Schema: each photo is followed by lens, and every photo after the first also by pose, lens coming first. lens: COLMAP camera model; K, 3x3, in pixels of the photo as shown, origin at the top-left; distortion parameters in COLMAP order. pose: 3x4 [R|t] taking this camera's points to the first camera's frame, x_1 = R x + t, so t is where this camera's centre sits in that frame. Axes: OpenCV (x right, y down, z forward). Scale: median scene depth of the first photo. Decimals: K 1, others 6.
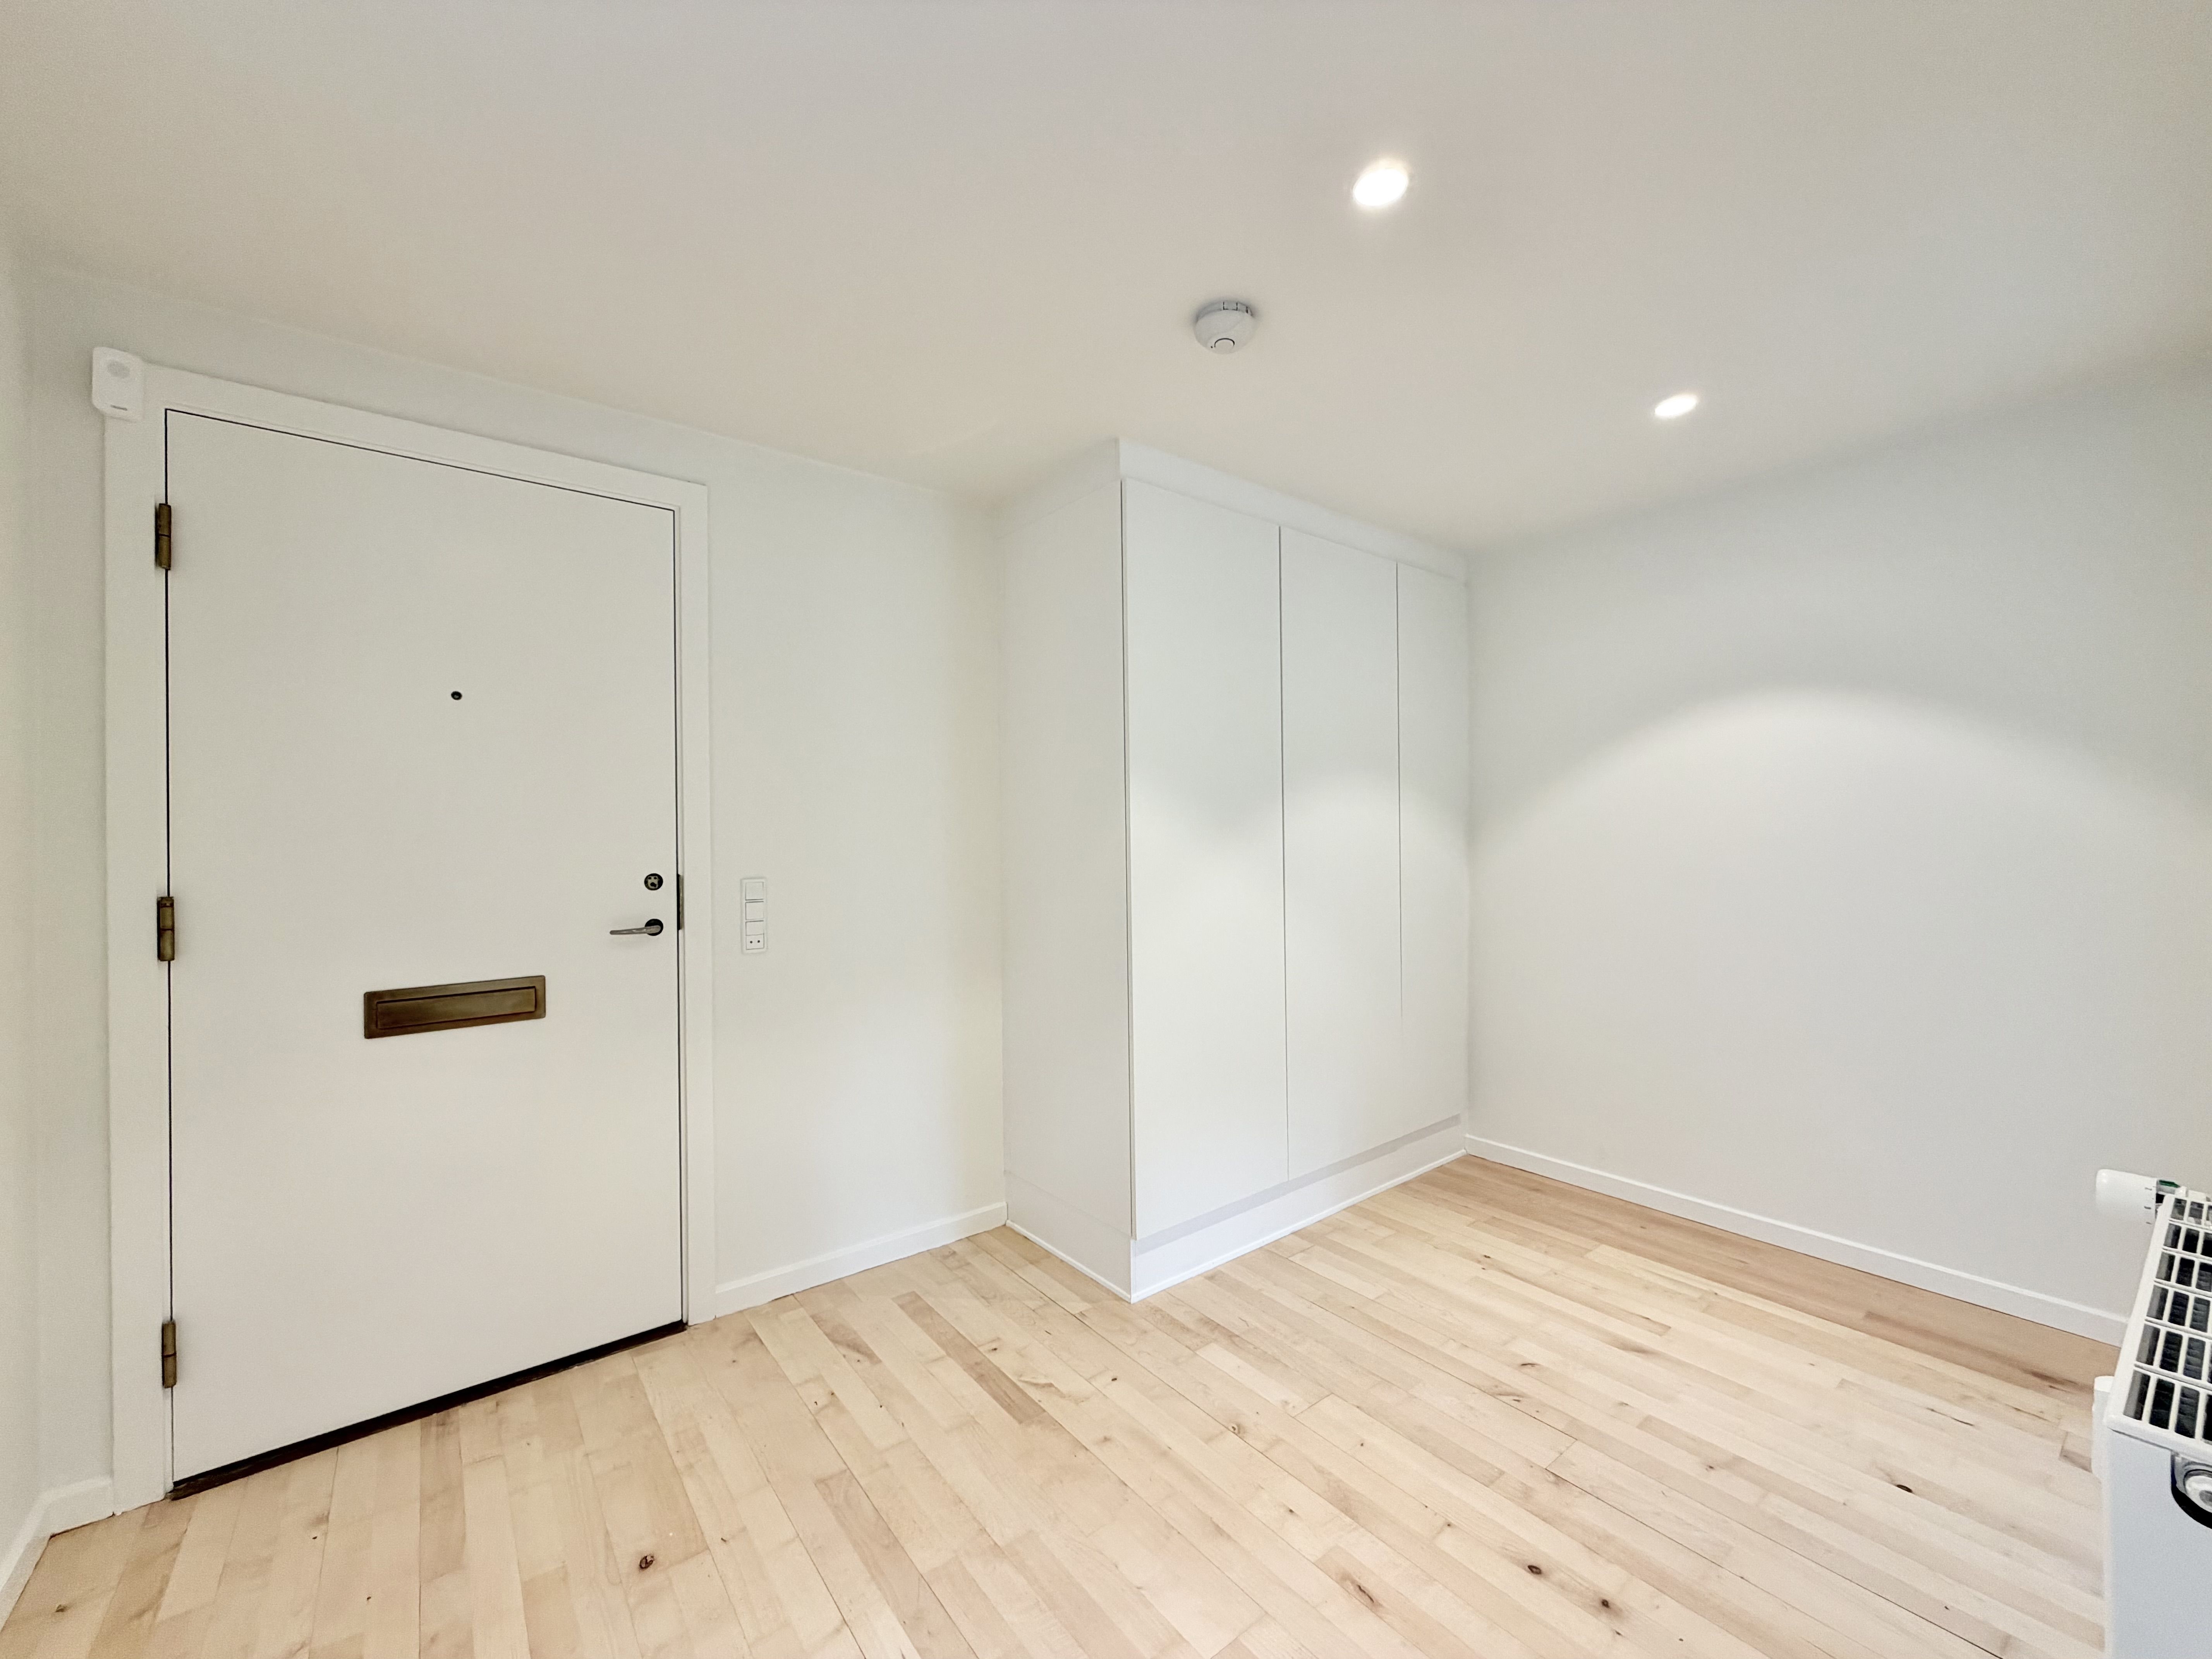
lens RADIAL K [[885.7, 0, 1099.8], [0, 885.7, 829.1], [0, 0, 1]] dist [0.000401, -0.000408]
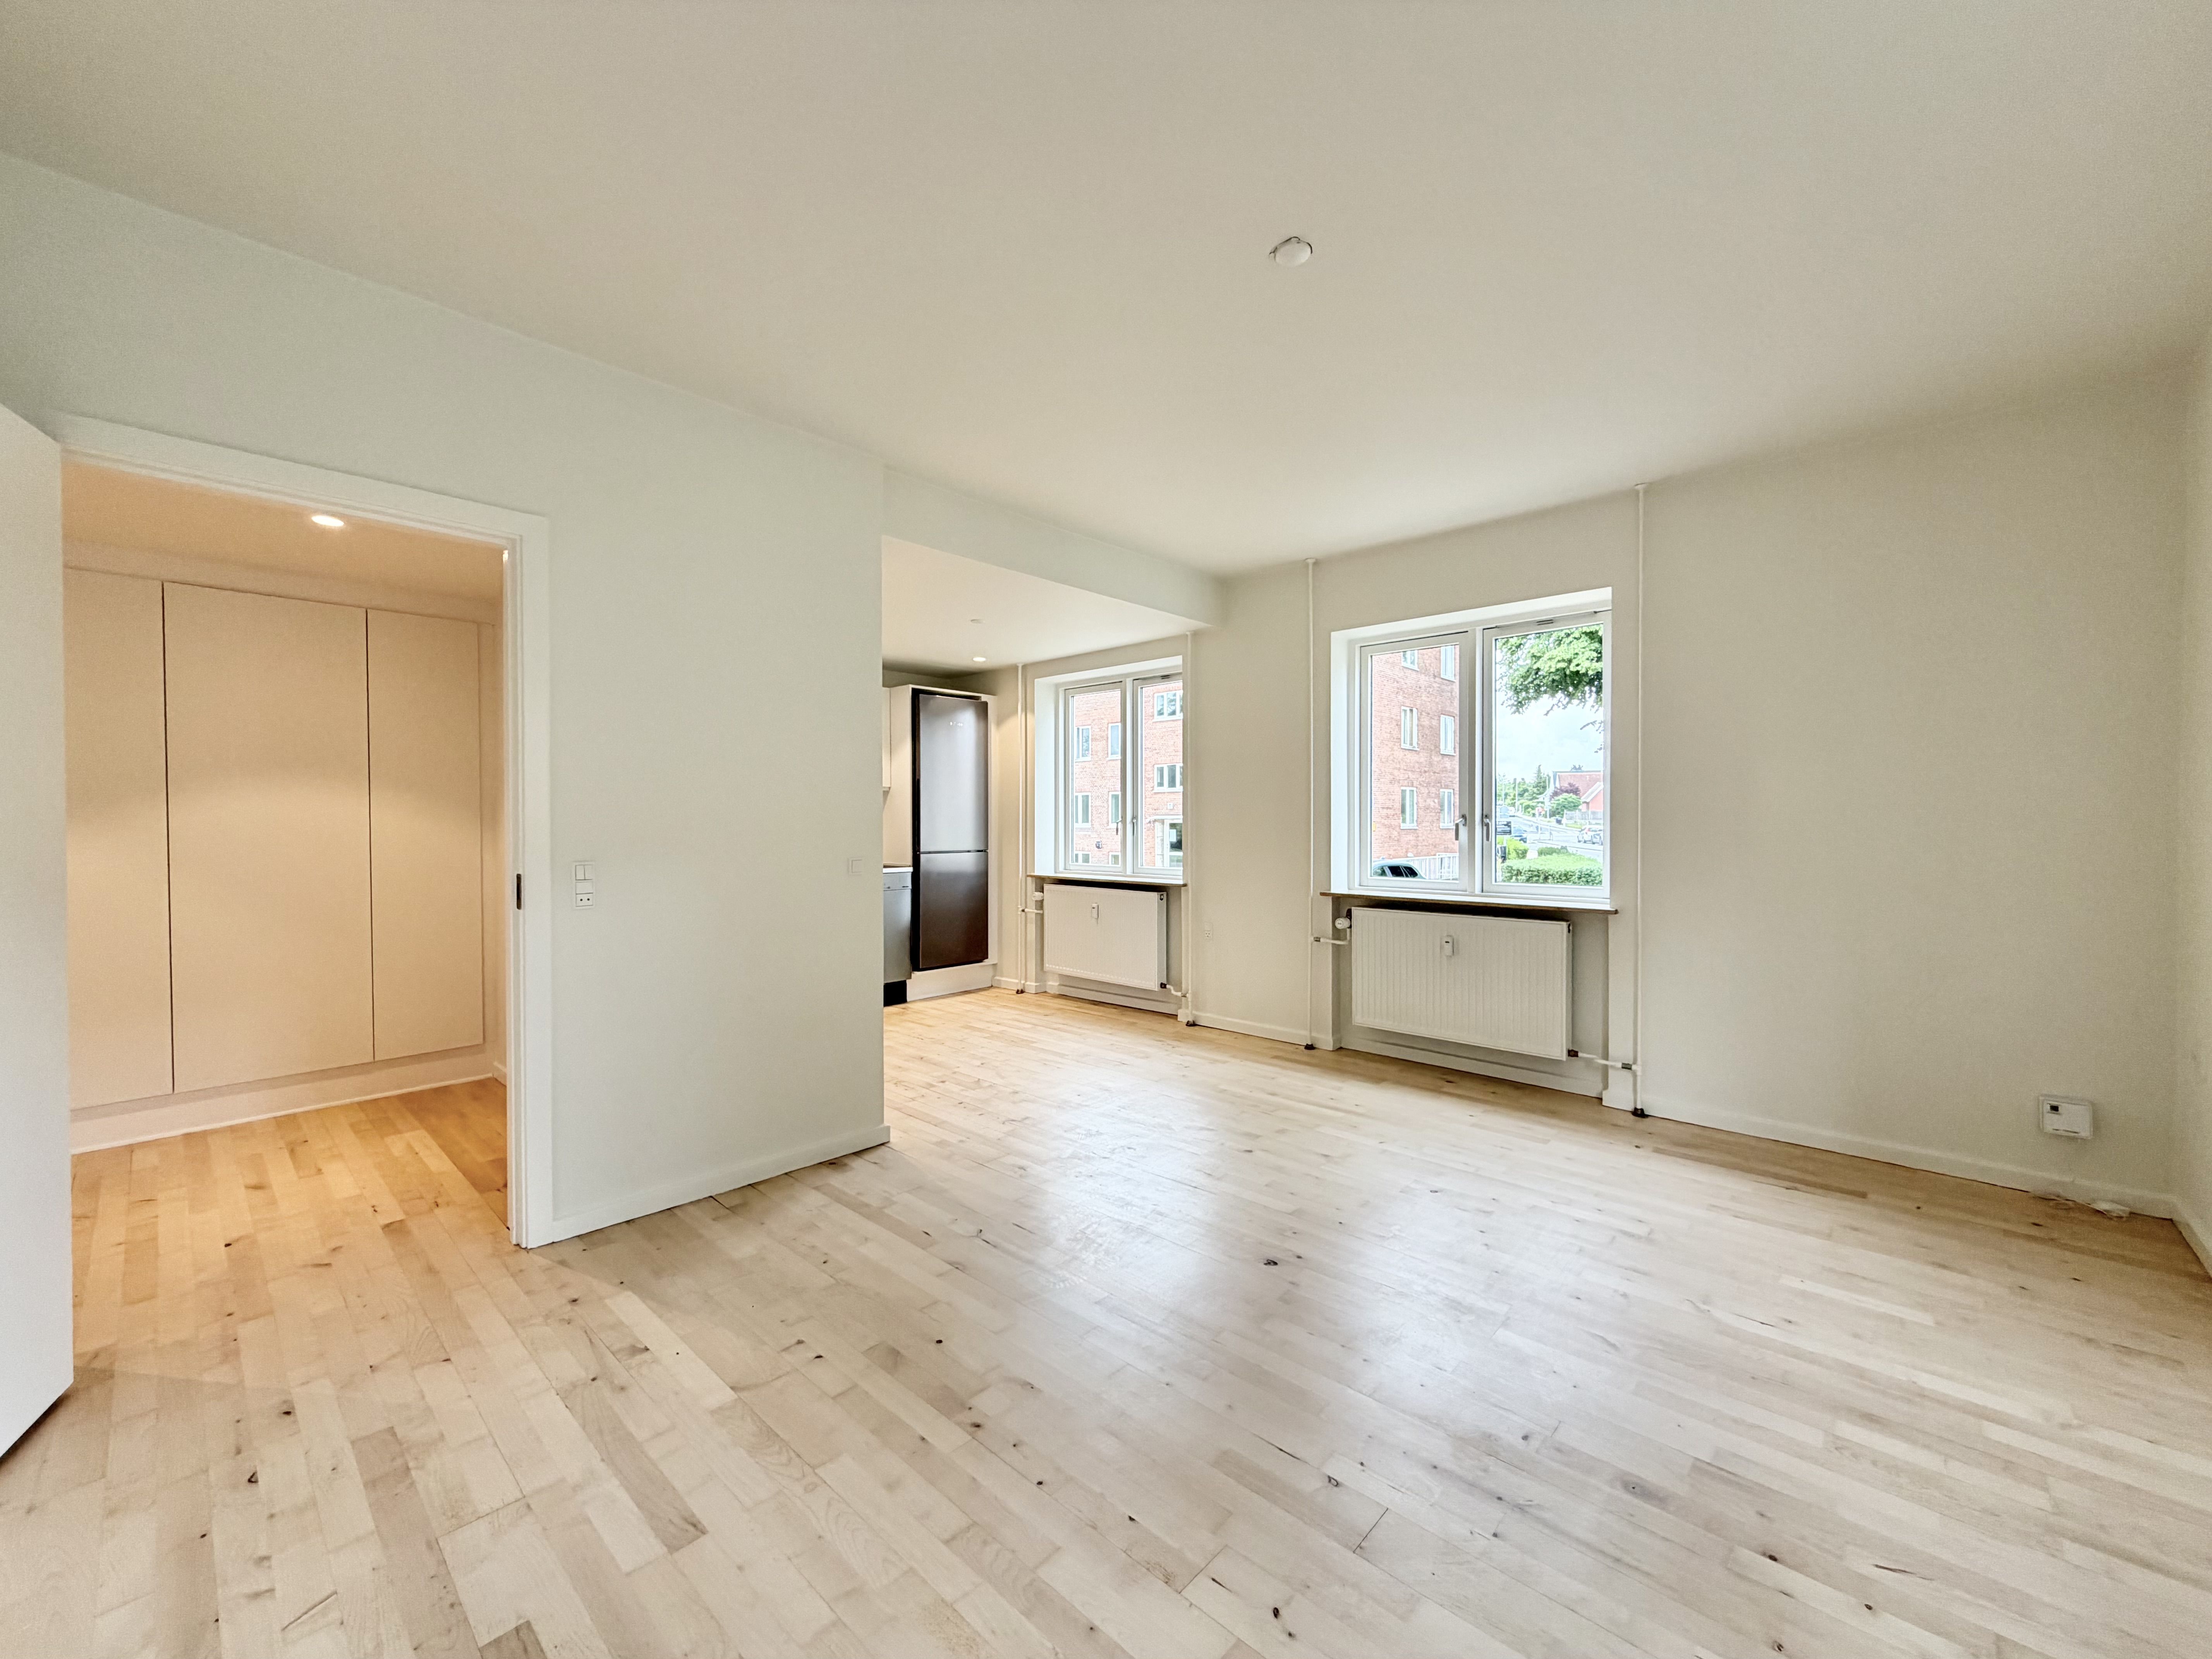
lens RADIAL K [[885.7, 0, 1099.8], [0, 885.7, 829.1], [0, 0, 1]] dist [0.000401, -0.000408]
pose [[0.986573, 0.007532, 0.163147, 1.437796], [-0.010010, 0.999847, 0.014372, -0.020512], [-0.163014, -0.015812, 0.986497, -0.522777]]
